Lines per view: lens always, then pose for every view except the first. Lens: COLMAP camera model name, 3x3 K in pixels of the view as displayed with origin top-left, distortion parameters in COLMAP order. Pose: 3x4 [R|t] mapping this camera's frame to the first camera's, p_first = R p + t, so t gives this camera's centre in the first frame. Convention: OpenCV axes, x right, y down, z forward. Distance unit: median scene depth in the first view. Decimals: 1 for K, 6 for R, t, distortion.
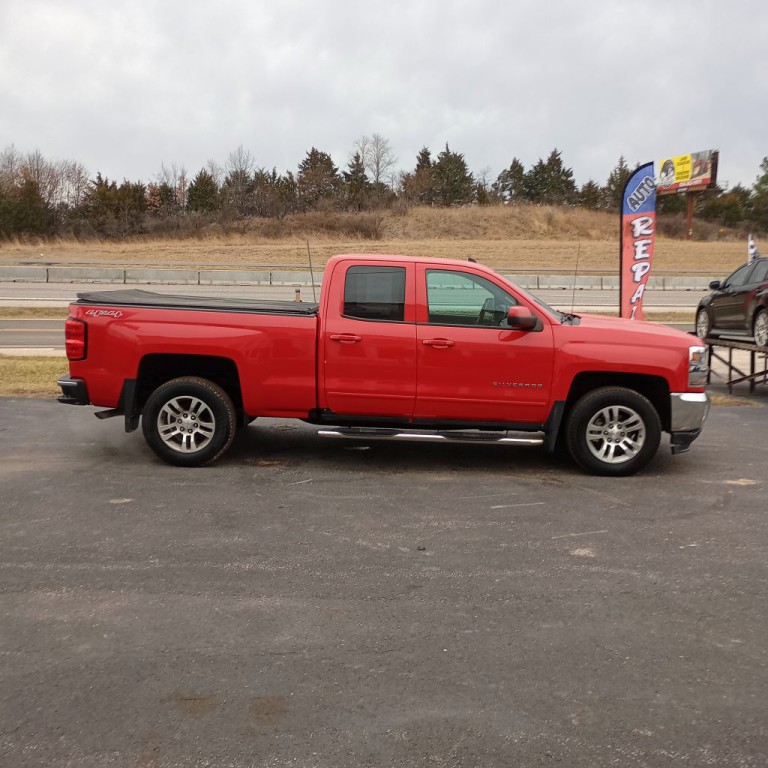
lens RADIAL K [[843.6, 0, 390.1], [0, 843.6, 406.6], [0, 0, 1]] dist [0.044778, -0.001776]
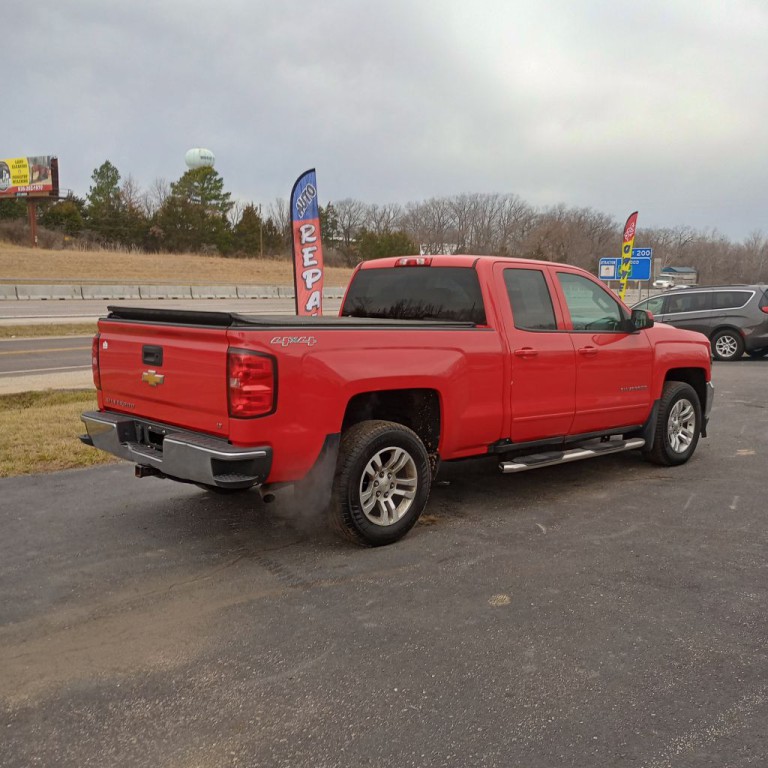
lens RADIAL K [[858.9, 0, 401.2], [0, 858.9, 384.2], [0, 0, 1]] dist [0.039408, 0.001371]
pose [[0.701469, -0.089820, 0.707018, -0.117781], [0.117035, 0.993077, 0.010045, -0.011352], [-0.703025, 0.075700, 0.707124, 0.074039]]
